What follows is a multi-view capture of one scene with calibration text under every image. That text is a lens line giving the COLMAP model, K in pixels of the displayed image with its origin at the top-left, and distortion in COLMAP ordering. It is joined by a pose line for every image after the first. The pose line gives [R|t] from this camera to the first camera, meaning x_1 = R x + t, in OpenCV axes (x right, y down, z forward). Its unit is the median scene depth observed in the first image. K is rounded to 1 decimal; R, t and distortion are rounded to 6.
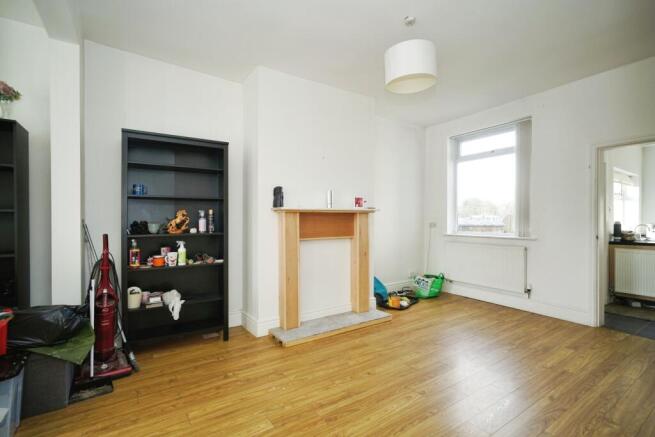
lens RADIAL K [[308.0, 0, 331.6], [0, 308.0, 222.6], [0, 0, 1]] dist [-0.005218, 0.001060]
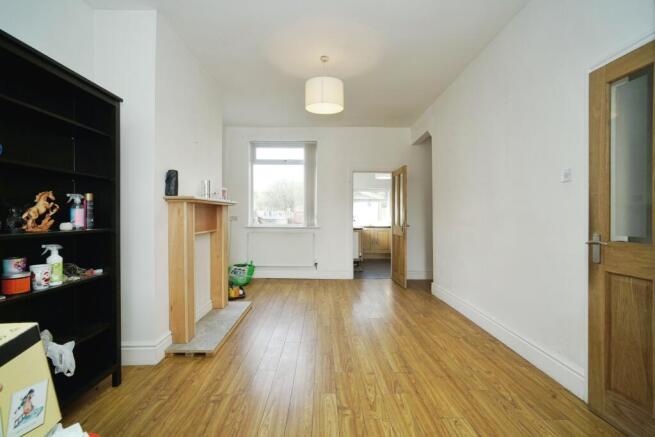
lens RADIAL K [[308.0, 0, 327.4], [0, 308.0, 215.8], [0, 0, 1]] dist [-0.005218, 0.001060]
pose [[0.547009, 0.002687, 0.837123, -0.657380], [0.004694, 0.999969, -0.006277, 0.010900], [-0.837114, 0.007363, 0.546979, 0.229110]]
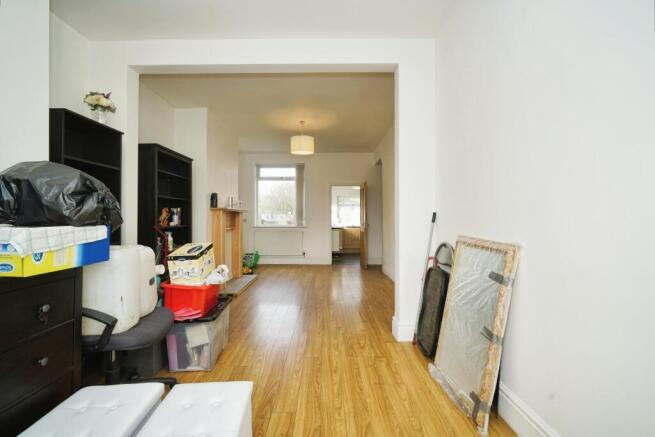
lens RADIAL K [[308.0, 0, 322.3], [0, 308.0, 215.4], [0, 0, 1]] dist [-0.005218, 0.001060]
pose [[0.569272, 0.008465, 0.822106, -1.122369], [0.007711, 0.999848, -0.015635, 0.014704], [-0.822113, 0.015240, 0.569120, -0.247582]]
